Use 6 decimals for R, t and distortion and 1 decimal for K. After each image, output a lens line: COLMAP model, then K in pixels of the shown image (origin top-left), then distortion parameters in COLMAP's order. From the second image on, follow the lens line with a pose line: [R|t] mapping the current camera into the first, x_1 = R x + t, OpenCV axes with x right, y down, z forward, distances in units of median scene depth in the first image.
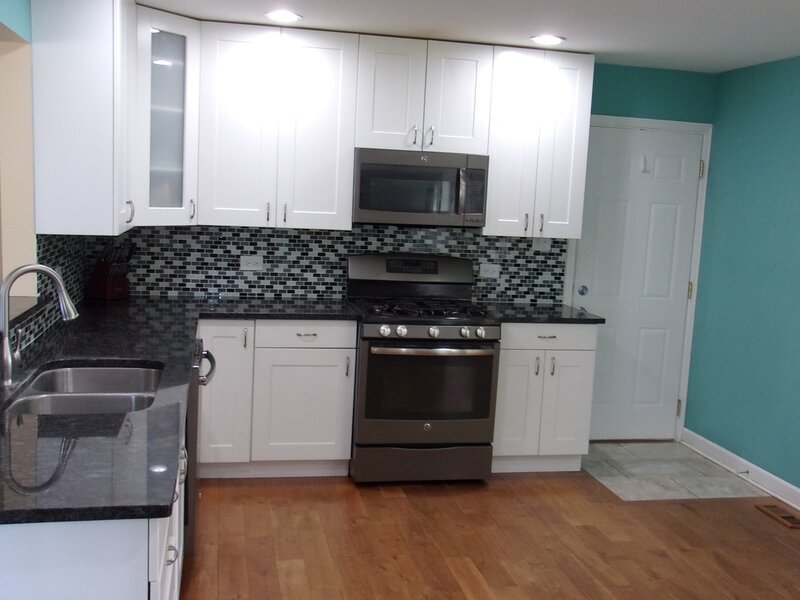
lens RADIAL K [[876.5, 0, 403.5], [0, 876.5, 302.3], [0, 0, 1]] dist [0.053827, 0.000000]
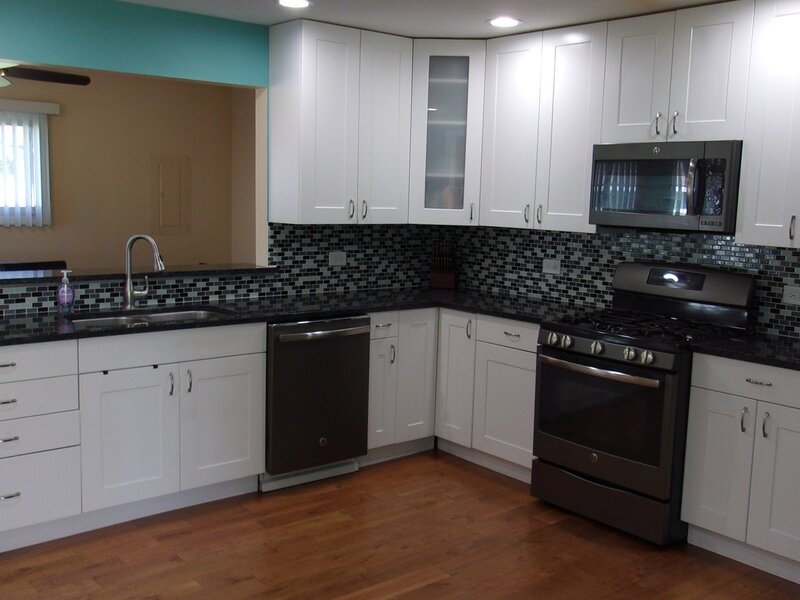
lens RADIAL K [[876.5, 0, 404.8], [0, 876.5, 297.5], [0, 0, 1]] dist [0.053827, 0.000000]
pose [[0.482884, 0.077853, -0.872216, 0.637713], [-0.123793, 0.992106, 0.020019, -0.008590], [0.866890, 0.098308, 0.488710, 0.368150]]
